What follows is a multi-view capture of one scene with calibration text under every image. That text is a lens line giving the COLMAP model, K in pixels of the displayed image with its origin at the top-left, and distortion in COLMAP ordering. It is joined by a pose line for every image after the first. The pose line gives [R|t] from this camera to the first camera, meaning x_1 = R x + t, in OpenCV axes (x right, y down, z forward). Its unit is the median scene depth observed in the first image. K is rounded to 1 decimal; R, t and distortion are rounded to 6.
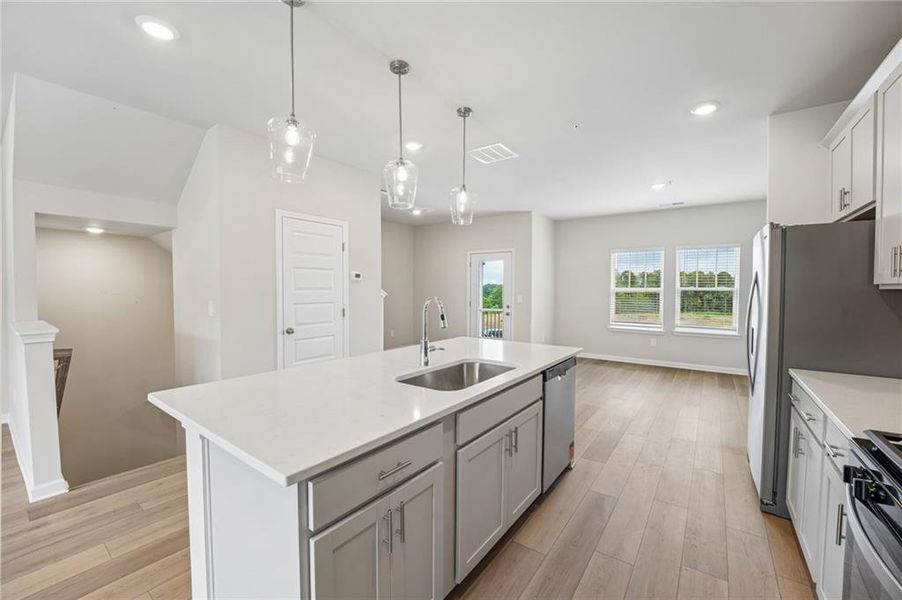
lens RADIAL K [[366.8, 0, 448.2], [0, 366.8, 298.9], [0, 0, 1]] dist [-0.022810, 0.000317]
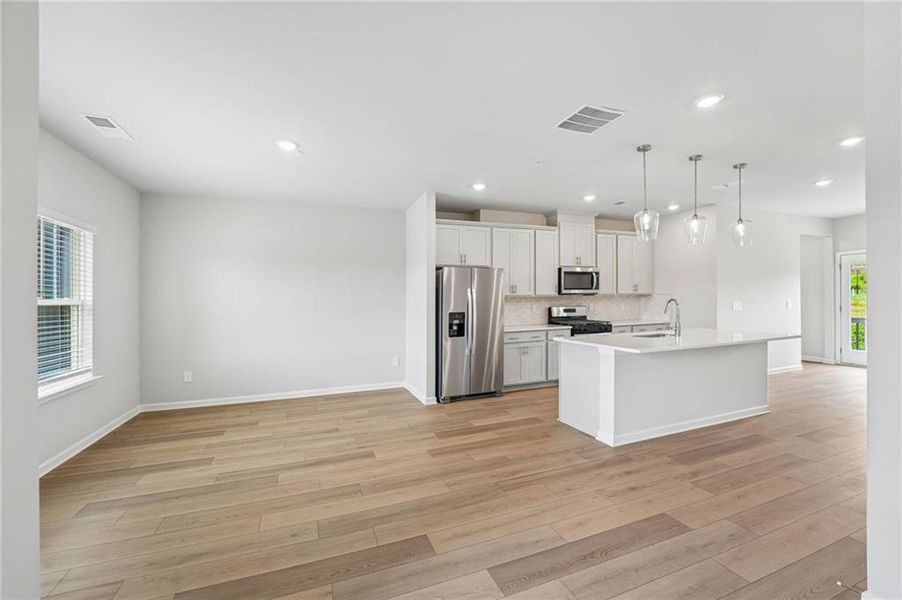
lens RADIAL K [[370.2, 0, 450.3], [0, 370.2, 305.4], [0, 0, 1]] dist [-0.018444, 0.000067]
pose [[-0.842598, 0.001357, 0.538542, -0.035055], [0.027796, 0.998774, 0.040973, -0.030234], [-0.537826, 0.049493, -0.841602, 1.176412]]
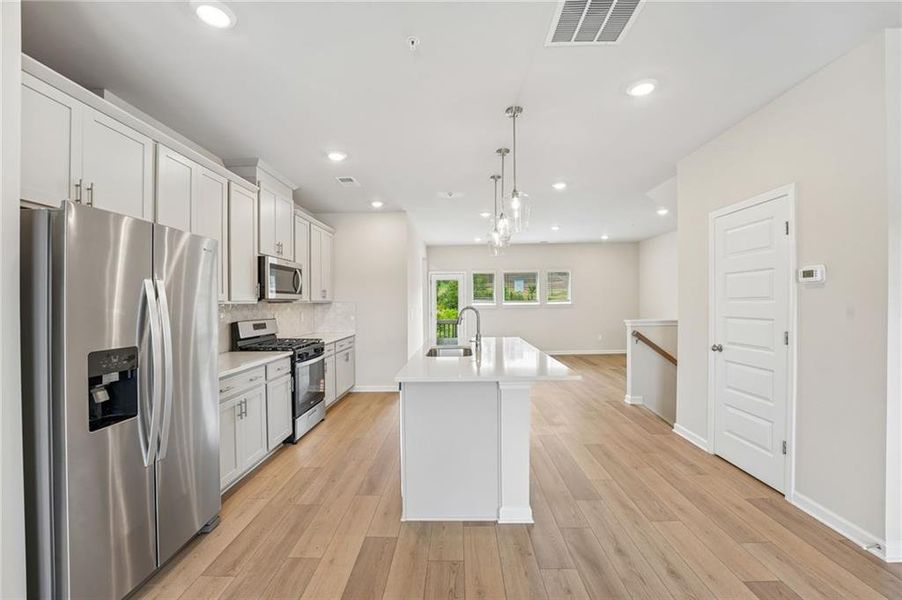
lens RADIAL K [[366.9, 0, 453.7], [0, 366.9, 302.0], [0, 0, 1]] dist [-0.022868, 0.000094]
pose [[-0.816712, 0.006761, -0.577006, 0.349393], [-0.005819, 0.999784, 0.019952, -0.021439], [0.577017, 0.019653, -0.816496, 0.832143]]
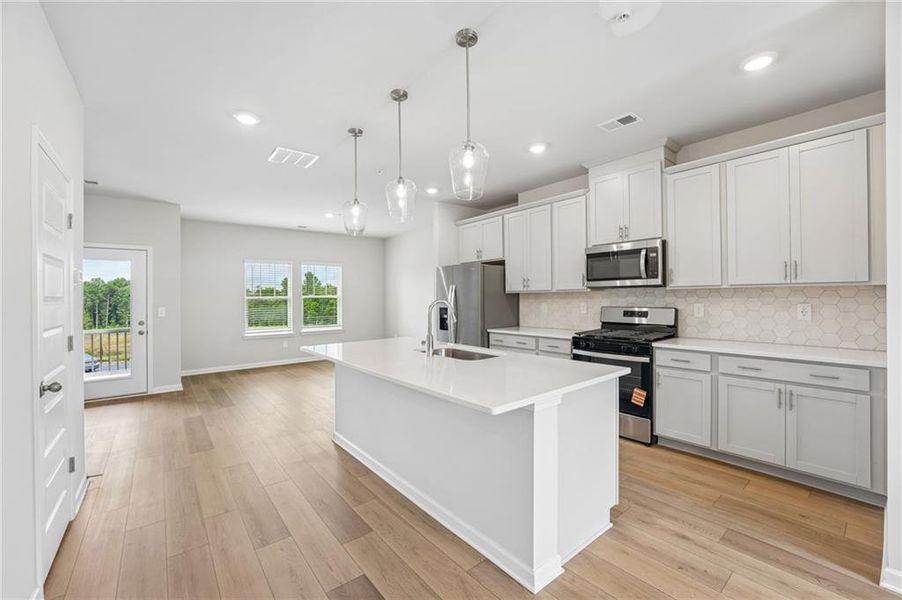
lens RADIAL K [[367.1, 0, 449.4], [0, 367.1, 301.3], [0, 0, 1]] dist [-0.028322, 0.000104]
pose [[0.255723, -0.021133, 0.966519, -0.460193], [0.042360, 0.999046, 0.010637, -0.004767], [-0.965822, 0.038221, 0.256375, 0.230686]]
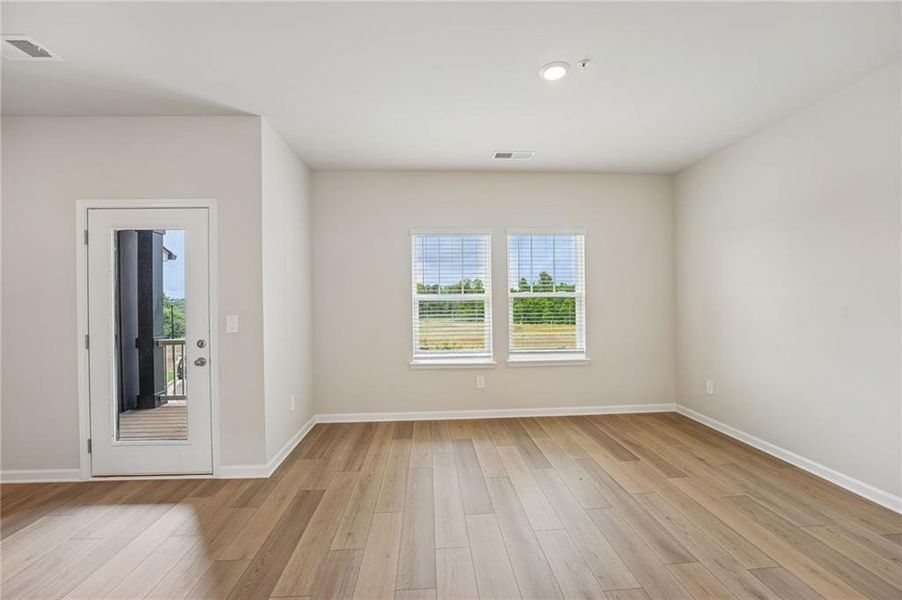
lens RADIAL K [[366.8, 0, 448.2], [0, 366.8, 298.9], [0, 0, 1]] dist [-0.022810, 0.000317]
pose [[0.772114, -0.013500, 0.635340, 0.142660], [0.033973, 0.999222, -0.020055, -0.012558], [-0.634575, 0.037069, 0.771972, 0.612914]]
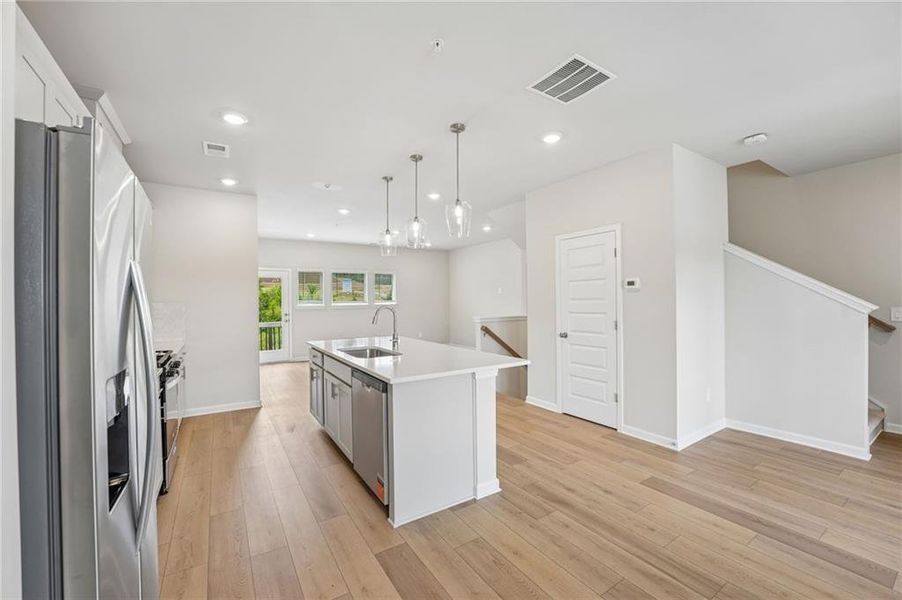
lens RADIAL K [[367.1, 0, 449.4], [0, 367.1, 301.3], [0, 0, 1]] dist [-0.028322, 0.000104]
pose [[-0.359581, 0.001966, -0.933112, 0.500039], [-0.016626, 0.999826, 0.008514, -0.015959], [0.932966, 0.018576, -0.359486, 0.668903]]
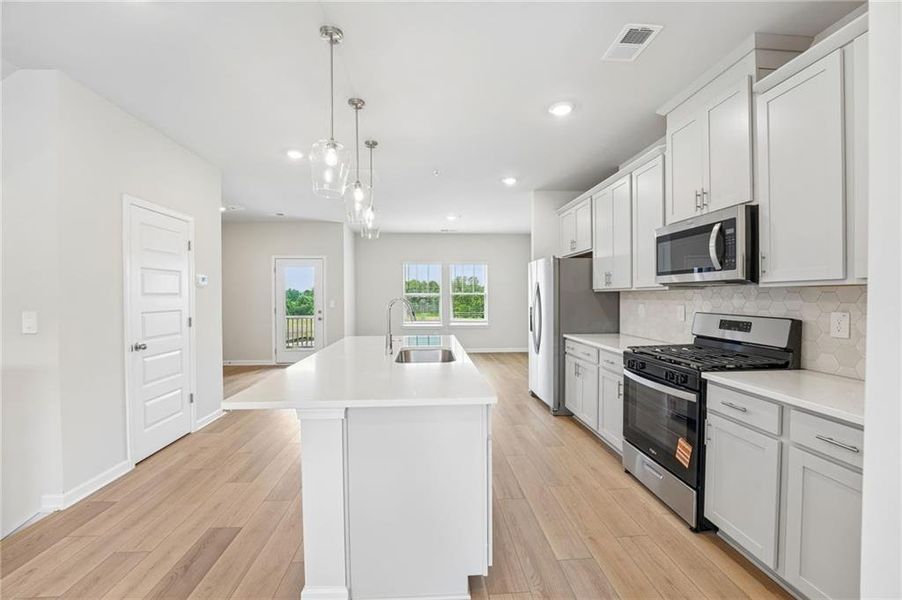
lens RADIAL K [[366.8, 0, 448.2], [0, 366.8, 298.9], [0, 0, 1]] dist [-0.022810, 0.000317]
pose [[0.766798, -0.012964, 0.641757, -0.261654], [0.024760, 0.999649, -0.009390, 0.004239], [-0.641411, 0.023090, 0.766850, -0.029140]]
